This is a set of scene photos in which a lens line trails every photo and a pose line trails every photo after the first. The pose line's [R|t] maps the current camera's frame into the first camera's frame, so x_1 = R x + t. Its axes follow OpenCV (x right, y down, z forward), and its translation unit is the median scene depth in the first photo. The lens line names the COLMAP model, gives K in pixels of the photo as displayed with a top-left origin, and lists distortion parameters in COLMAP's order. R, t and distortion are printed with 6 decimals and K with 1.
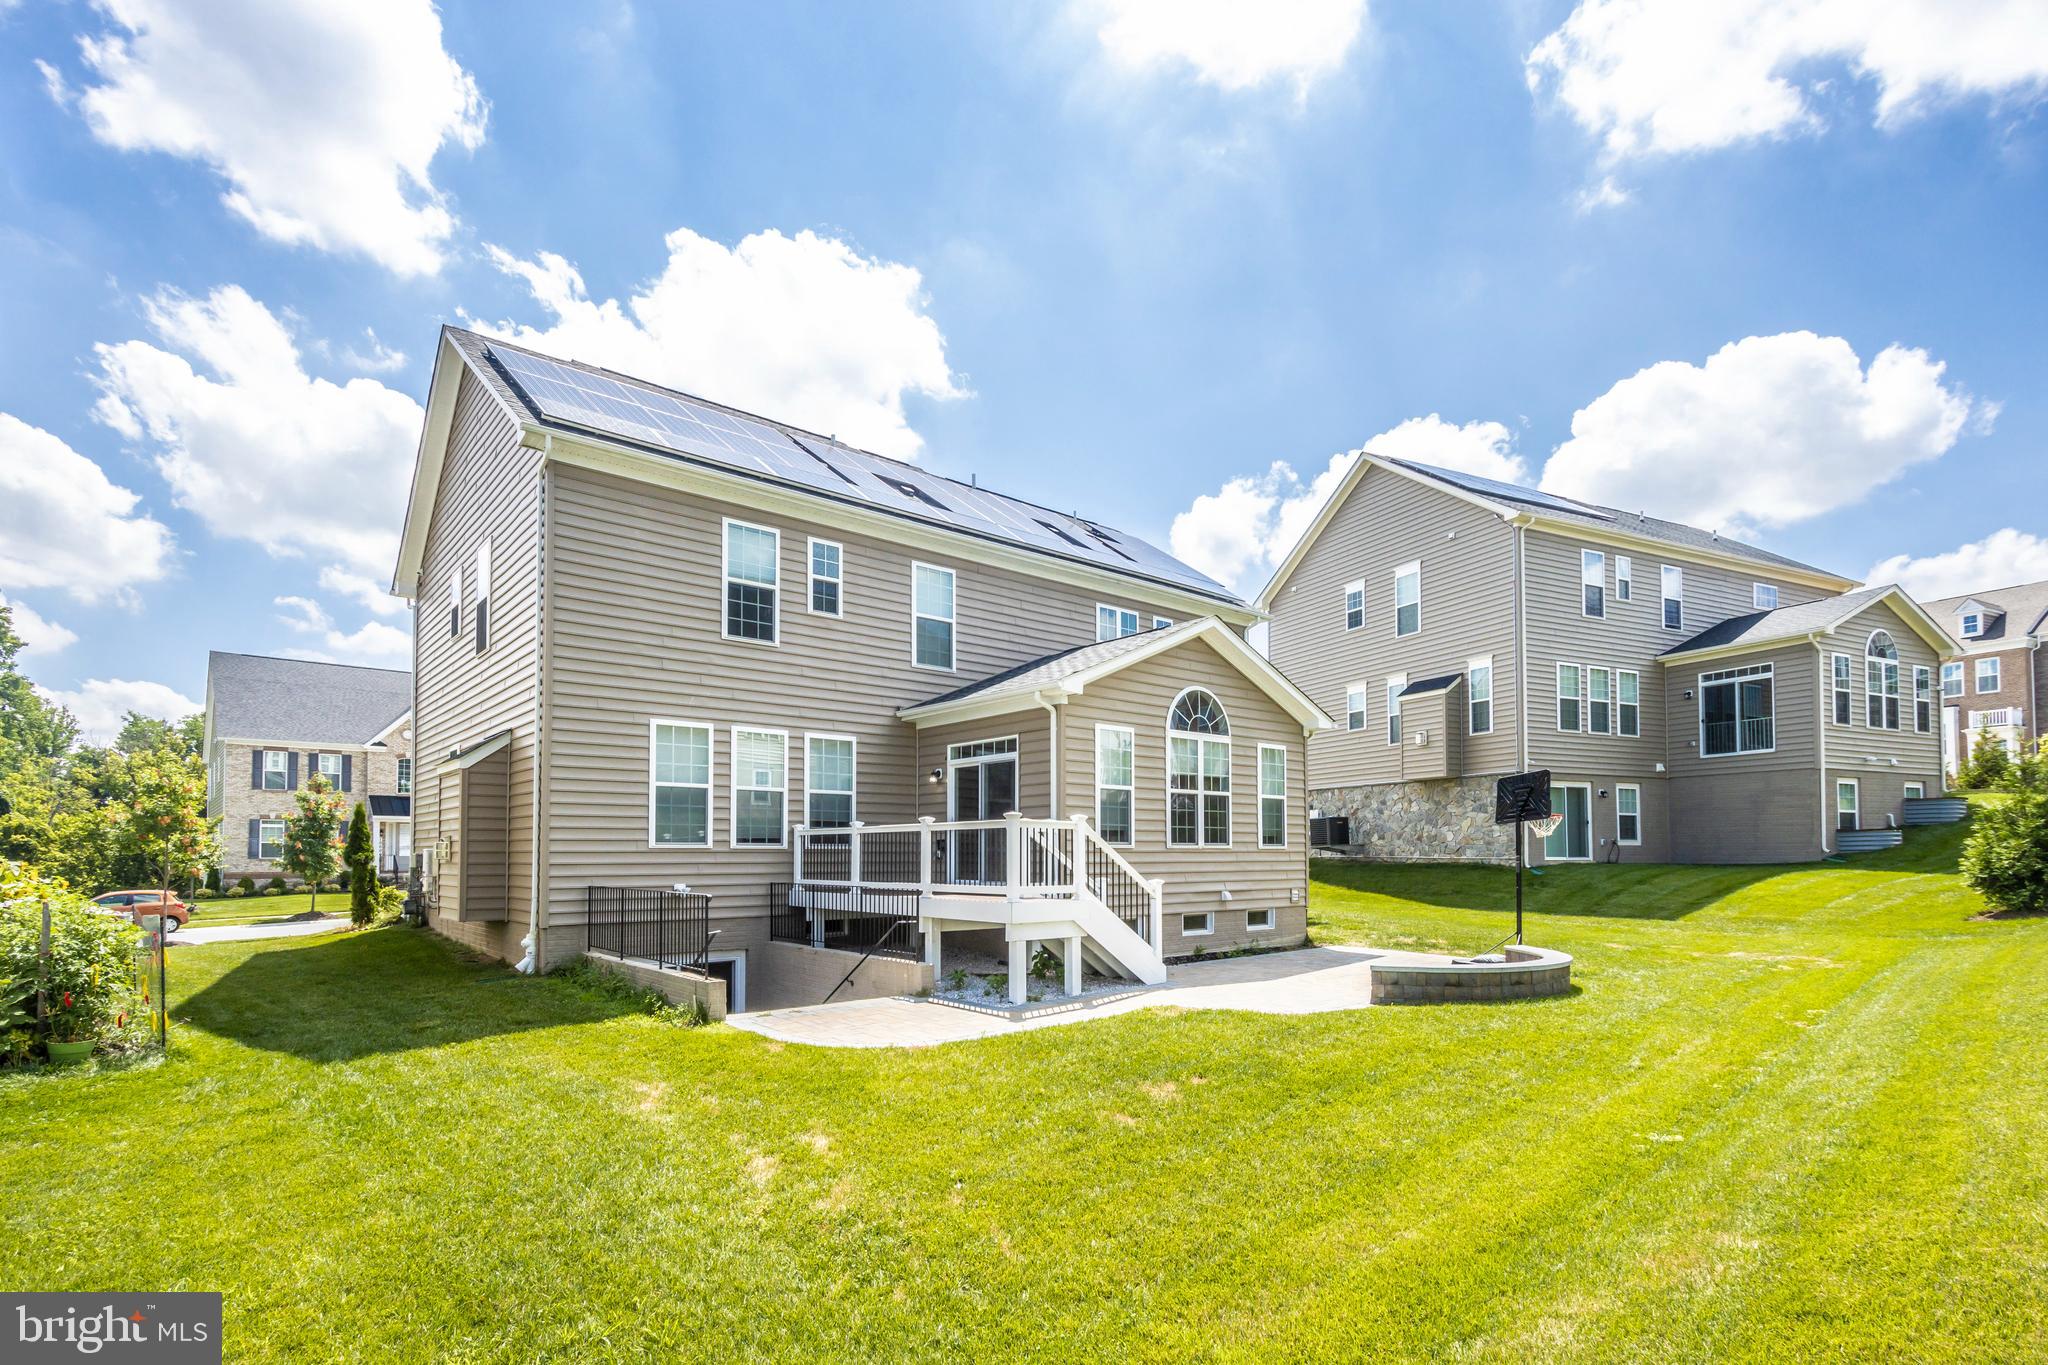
lens RADIAL K [[997.7, 0, 1028.0], [0, 997.7, 829.3], [0, 0, 1]] dist [0.011353, 0.001185]
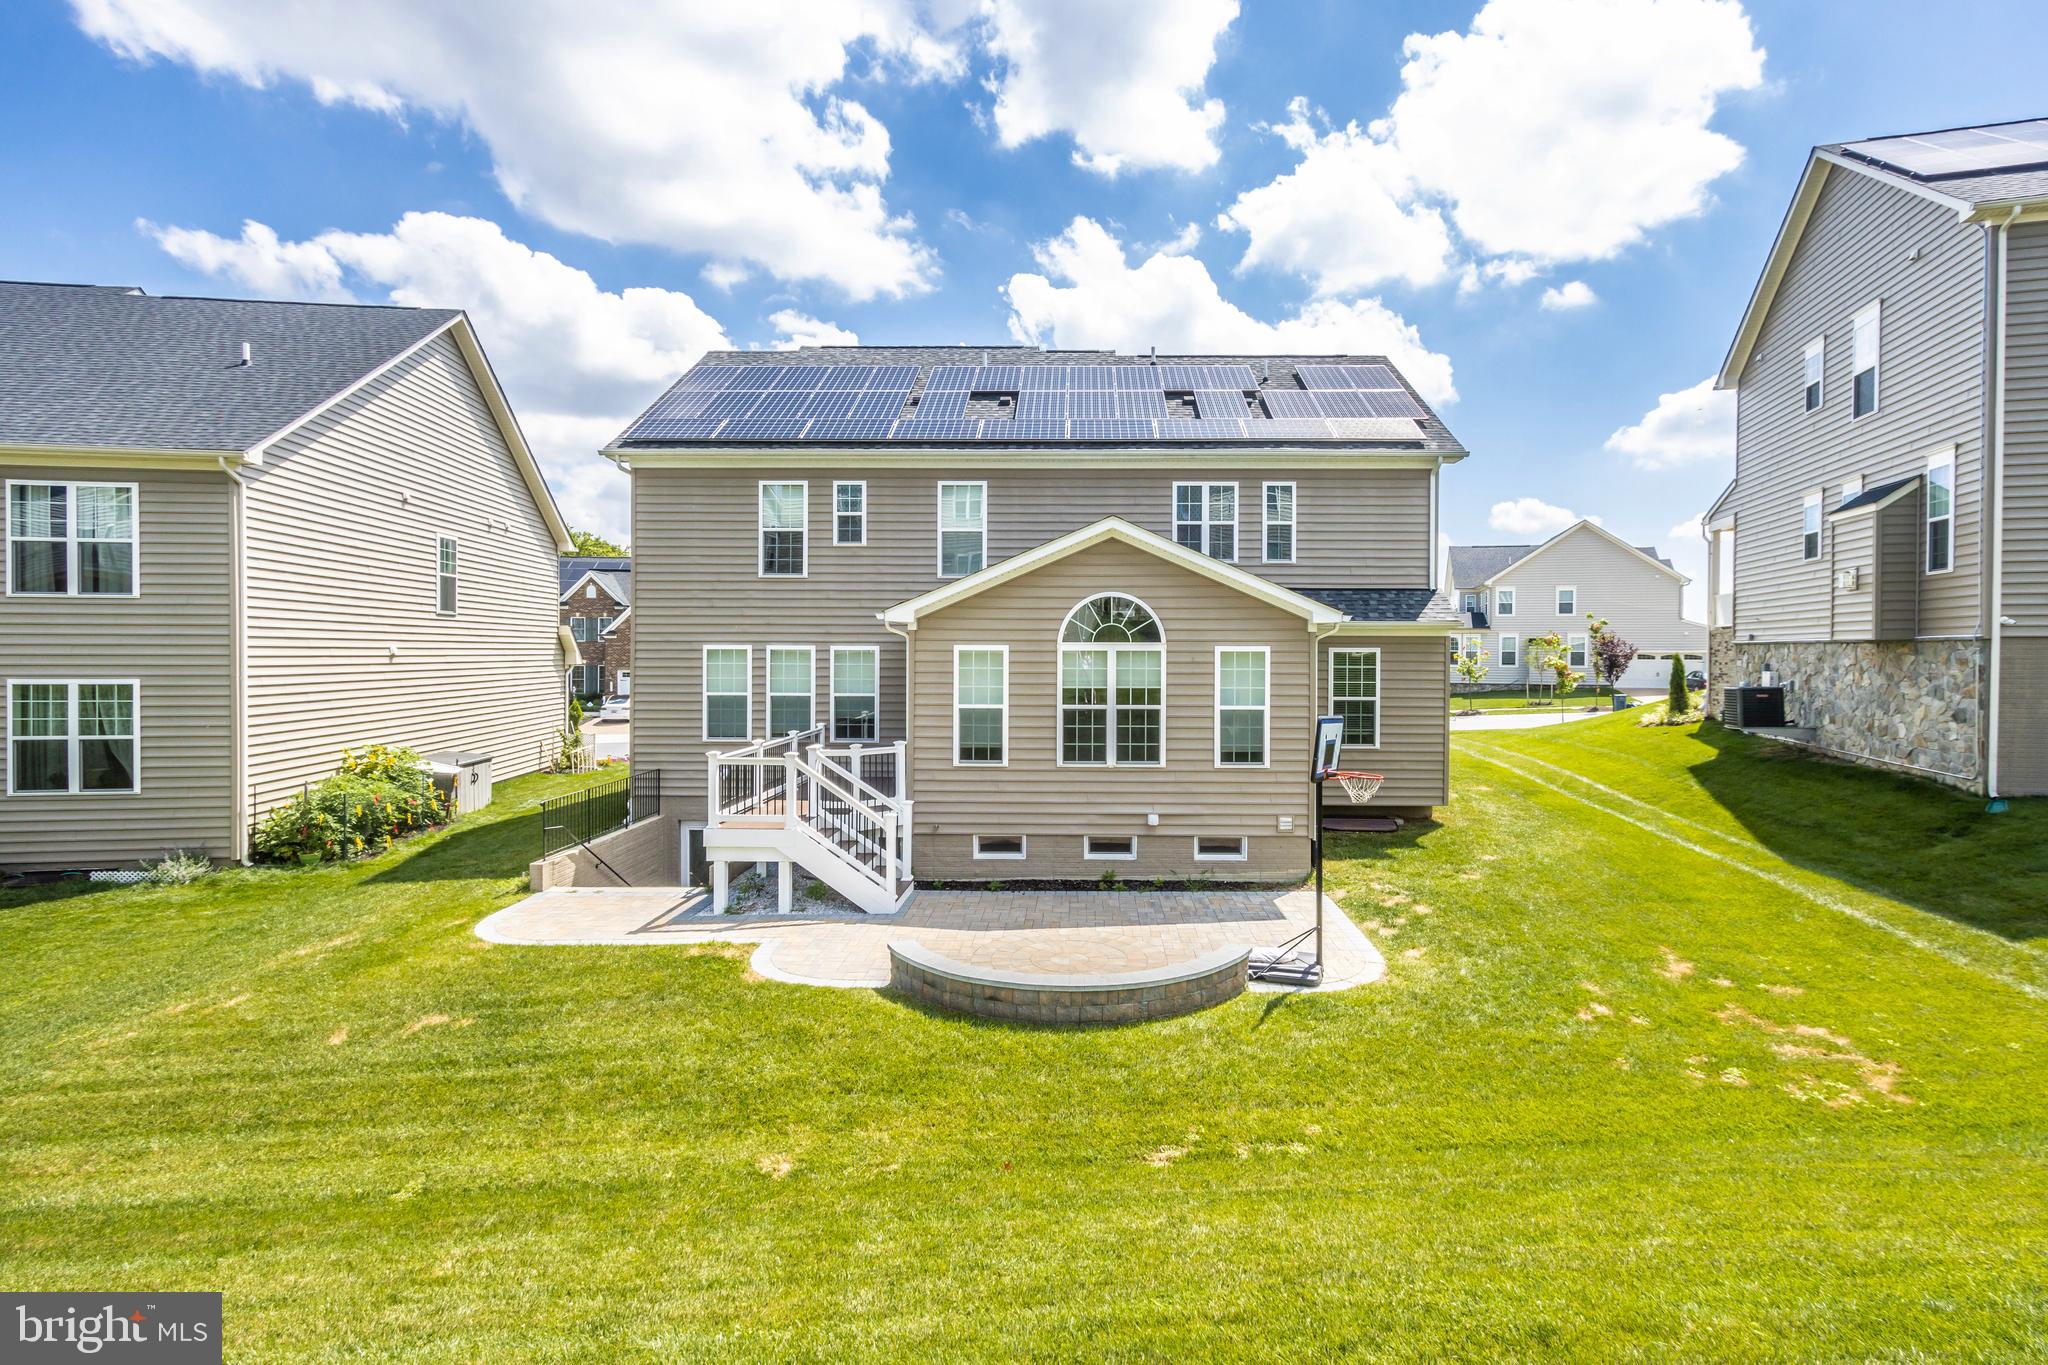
lens RADIAL K [[965.5, 0, 1045.1], [0, 965.5, 669.1], [0, 0, 1]] dist [0.003164, 0.000446]
pose [[0.747644, 0.016165, -0.663903, 0.699369], [0.011711, 0.999227, 0.037518, -0.103053], [0.663996, -0.035825, 0.746877, 0.282929]]
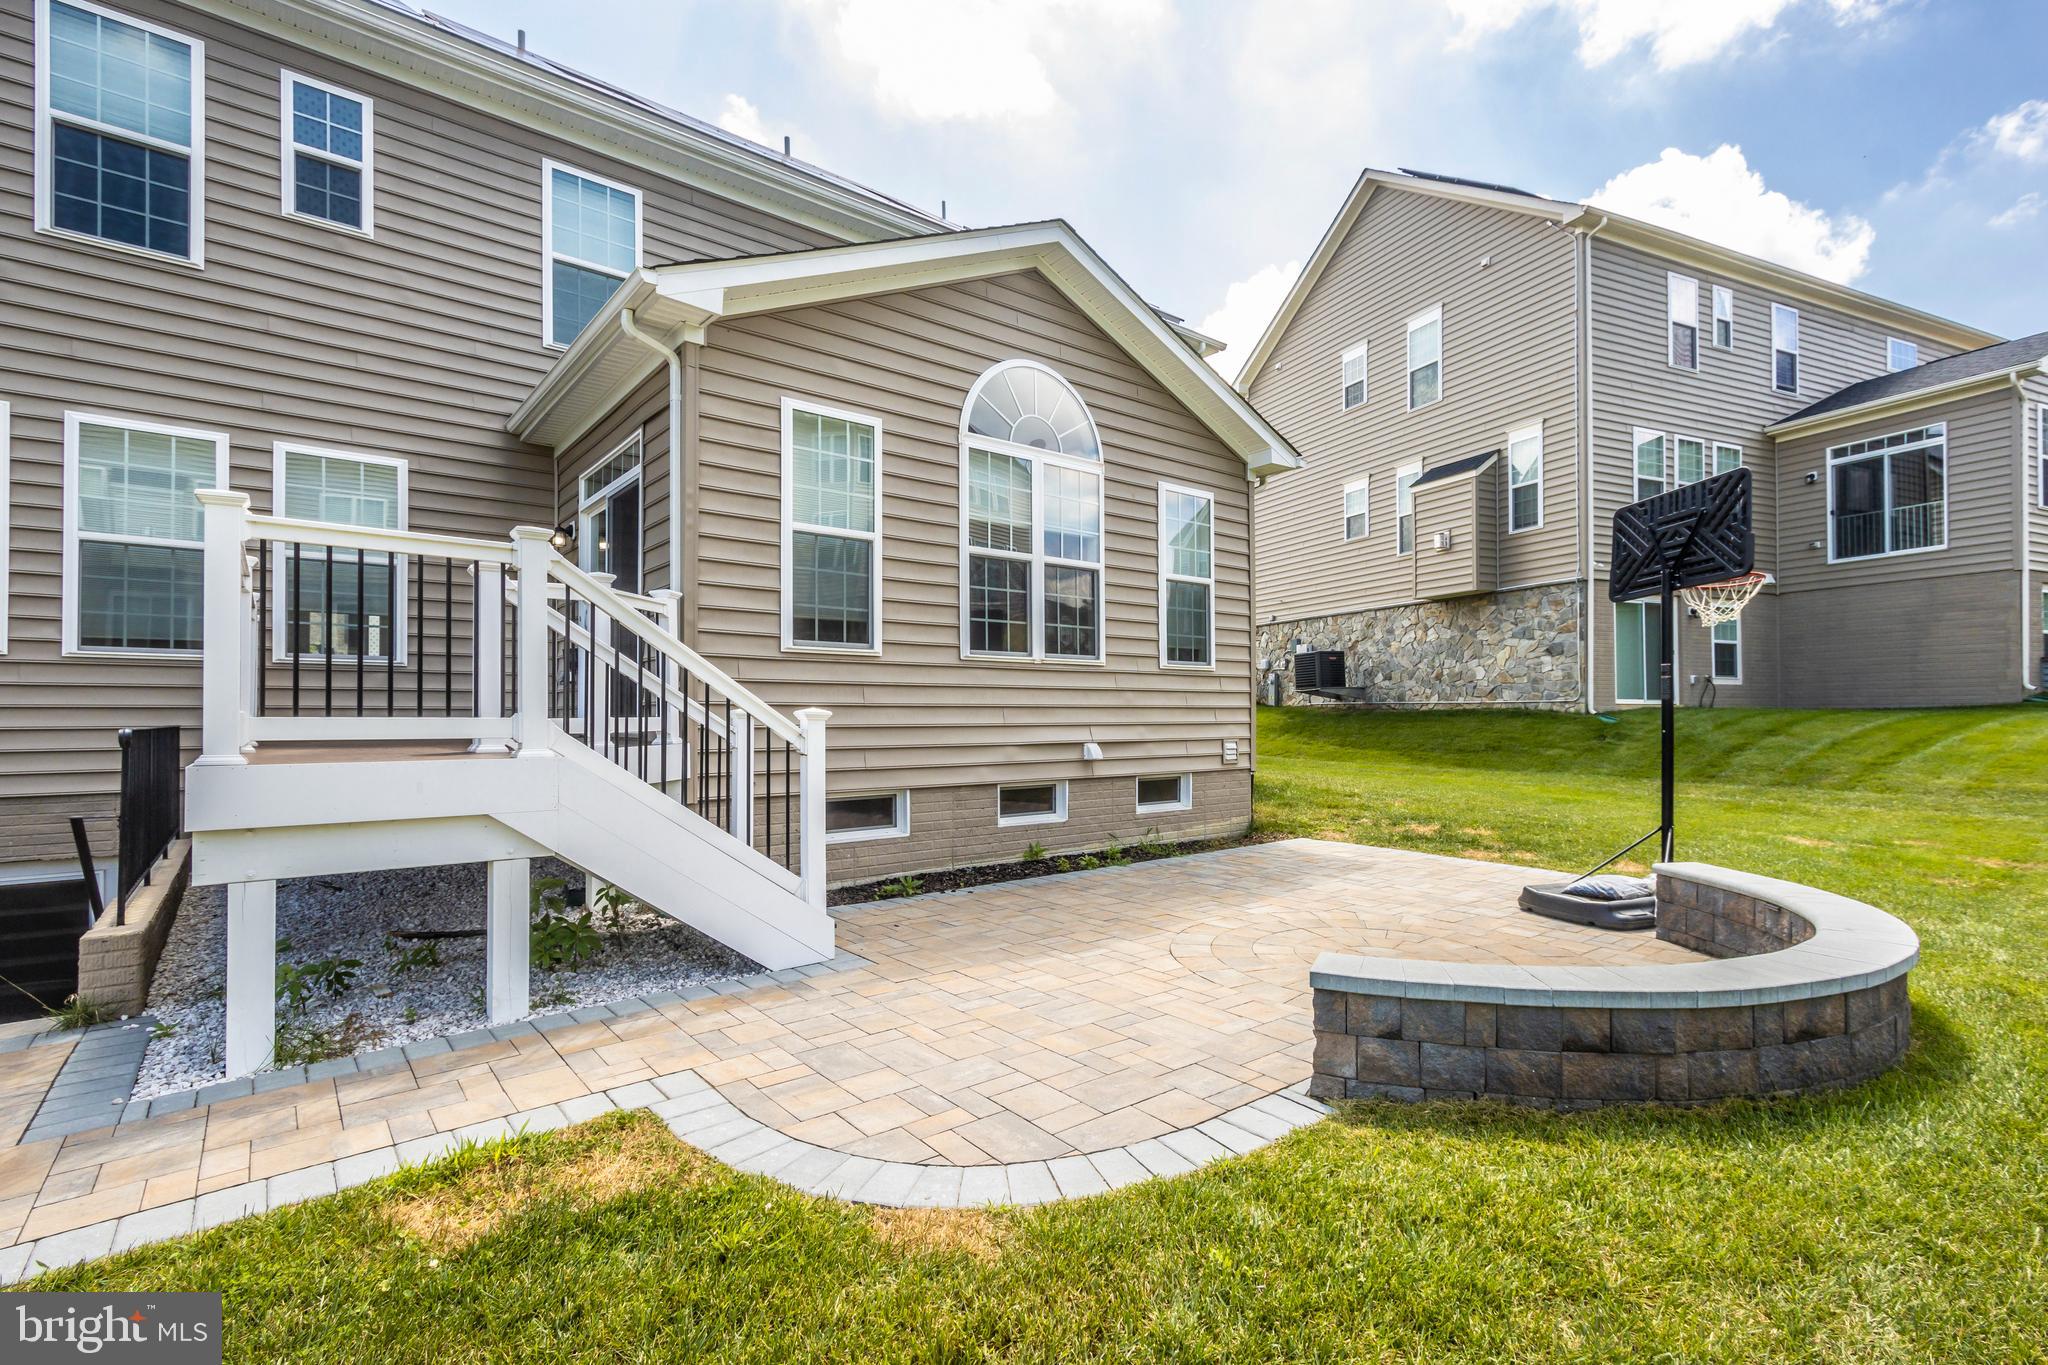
lens RADIAL K [[959.9, 0, 1031.0], [0, 959.9, 706.3], [0, 0, 1]] dist [0.005665, 0.000653]
pose [[0.999768, -0.001250, -0.021517, 0.174970], [0.001574, 0.999885, 0.015053, 0.033678], [0.021495, -0.015083, 0.999655, 0.468925]]
